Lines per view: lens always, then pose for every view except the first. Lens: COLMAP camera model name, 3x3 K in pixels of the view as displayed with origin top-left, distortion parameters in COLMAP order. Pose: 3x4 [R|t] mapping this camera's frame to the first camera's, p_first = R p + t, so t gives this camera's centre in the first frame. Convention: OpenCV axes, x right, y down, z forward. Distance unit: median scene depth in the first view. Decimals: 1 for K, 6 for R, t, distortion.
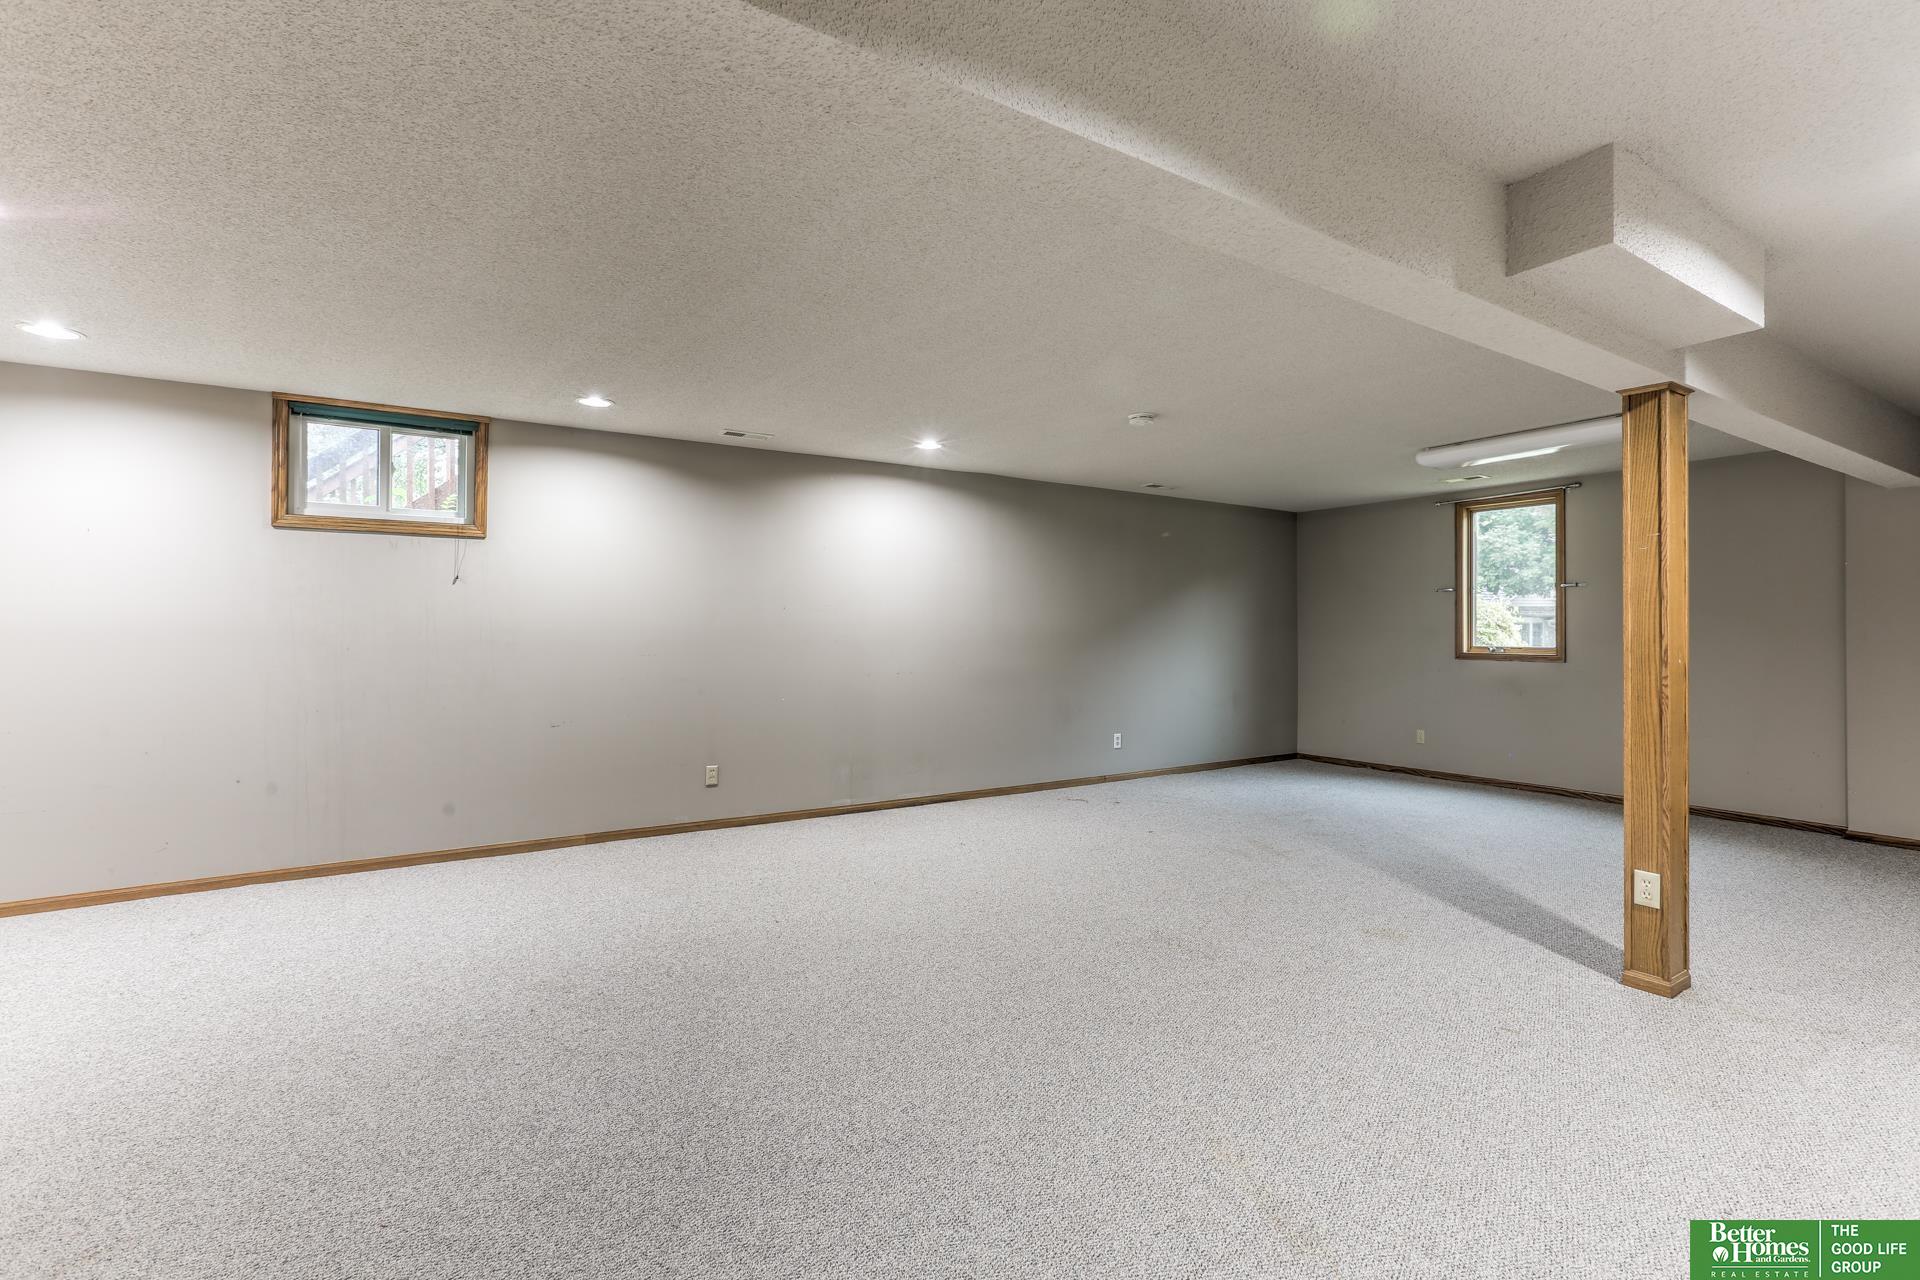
lens RADIAL K [[896.0, 0, 964.2], [0, 896.0, 631.2], [0, 0, 1]] dist [-0.022519, 0.009839]
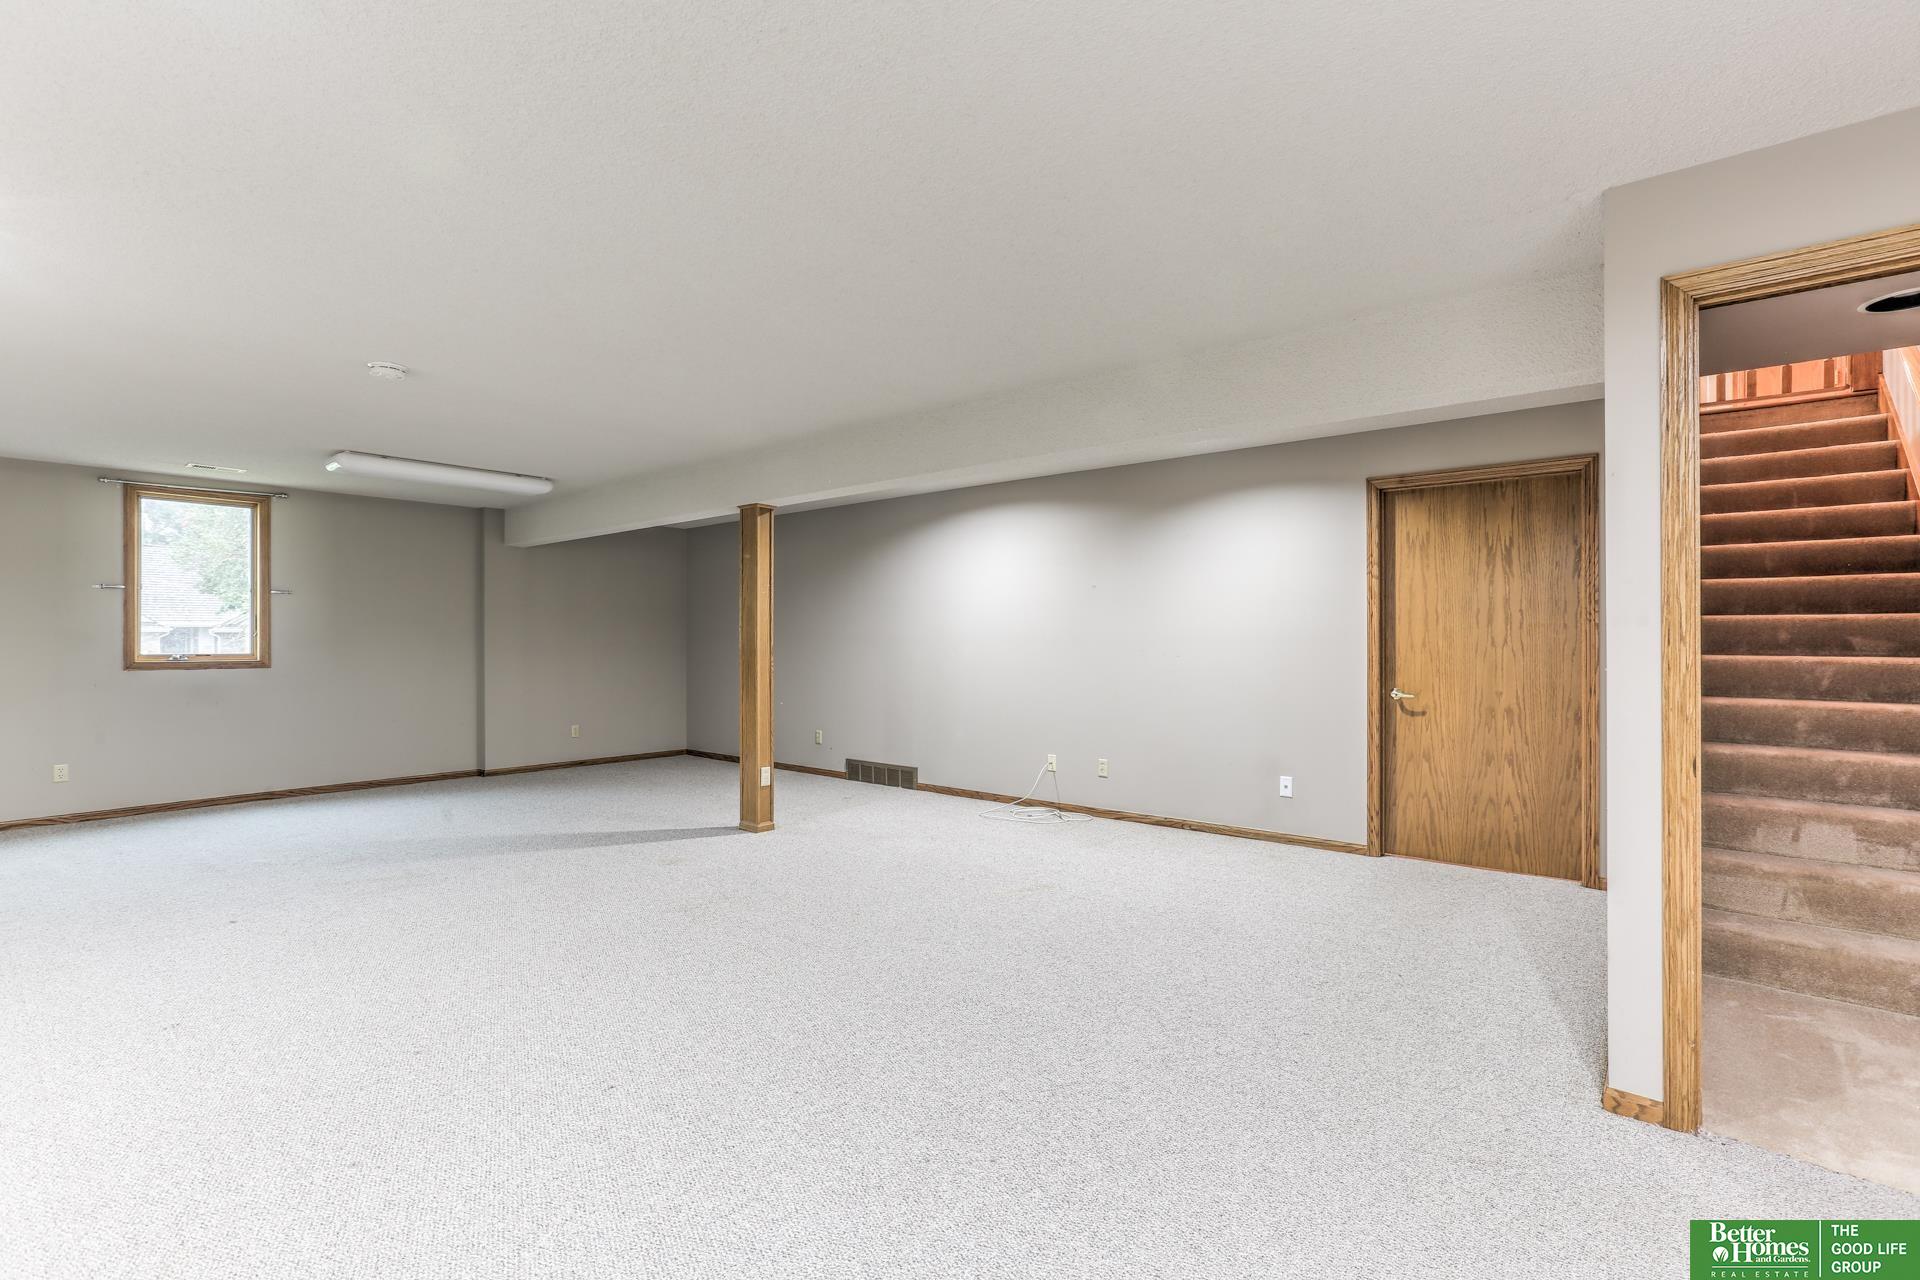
lens RADIAL K [[896.0, 0, 961.4], [0, 896.0, 641.0], [0, 0, 1]] dist [-0.022519, 0.009839]
pose [[-0.309655, 0.000320, 0.950849, -0.518769], [0.001117, 0.999999, 0.000027, 0.005408], [-0.950848, 0.001071, -0.309655, 0.553161]]
